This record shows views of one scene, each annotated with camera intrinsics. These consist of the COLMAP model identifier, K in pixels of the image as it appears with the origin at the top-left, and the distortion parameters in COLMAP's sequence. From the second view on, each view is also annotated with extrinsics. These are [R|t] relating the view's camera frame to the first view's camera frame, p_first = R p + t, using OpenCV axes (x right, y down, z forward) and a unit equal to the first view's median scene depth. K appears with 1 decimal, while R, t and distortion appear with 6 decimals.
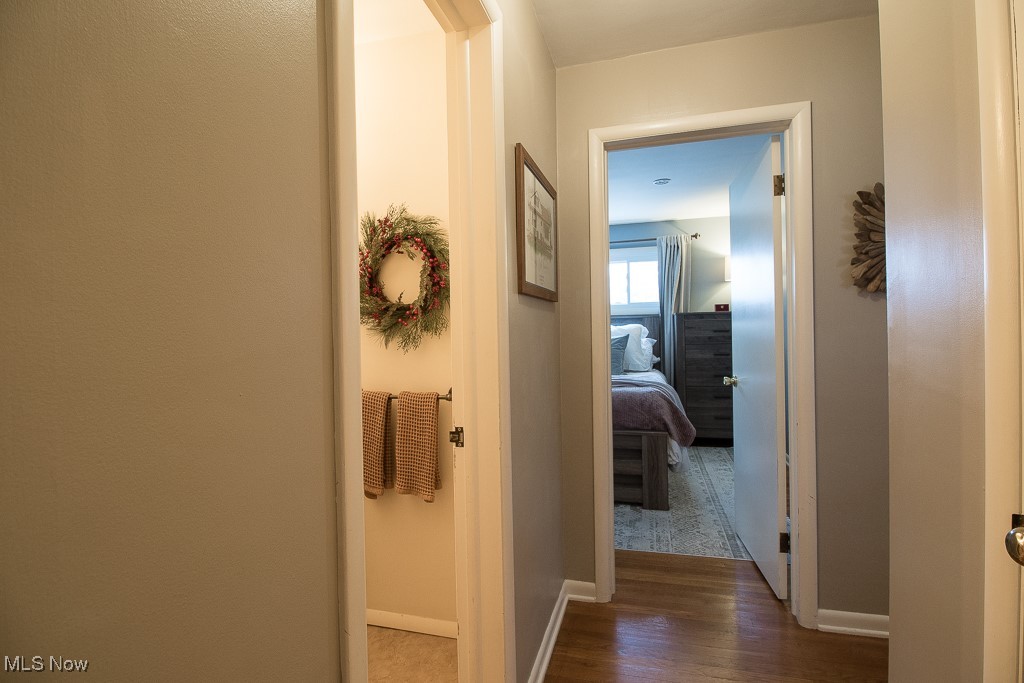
lens RADIAL K [[478.5, 0, 514.6], [0, 478.5, 334.3], [0, 0, 1]] dist [0.000572, -0.012823]
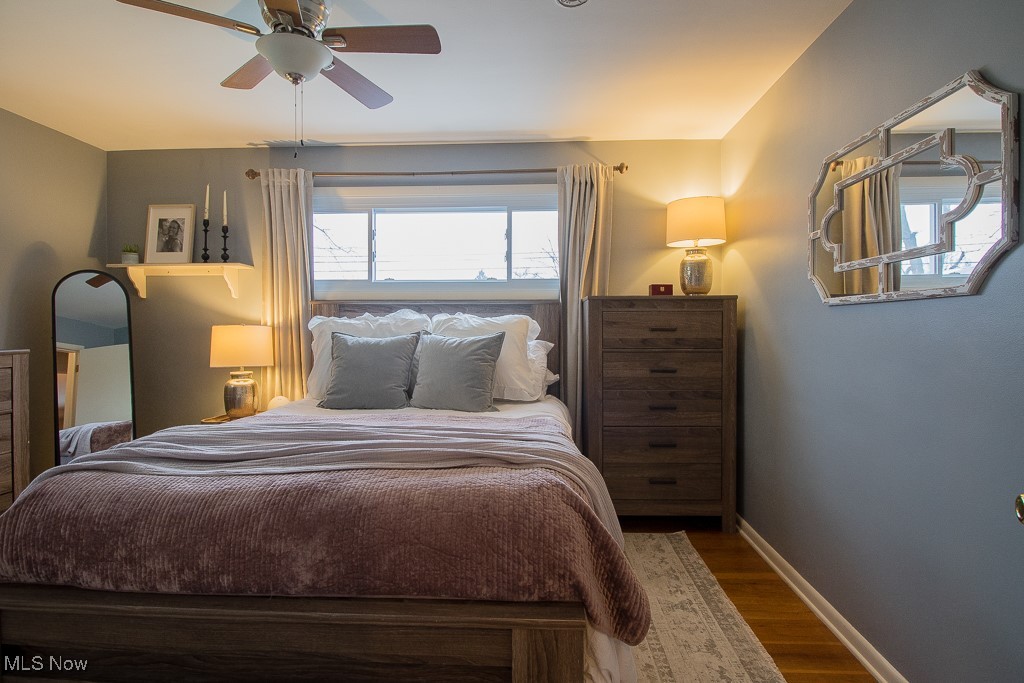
lens RADIAL K [[533.1, 0, 514.0], [0, 533.1, 336.1], [0, 0, 1]] dist [-0.002397, -0.000542]
pose [[0.976141, 0.015775, 0.216564, 0.101252], [-0.016956, 0.999850, 0.003597, 0.001348], [-0.216475, -0.007183, 0.976262, 0.351132]]
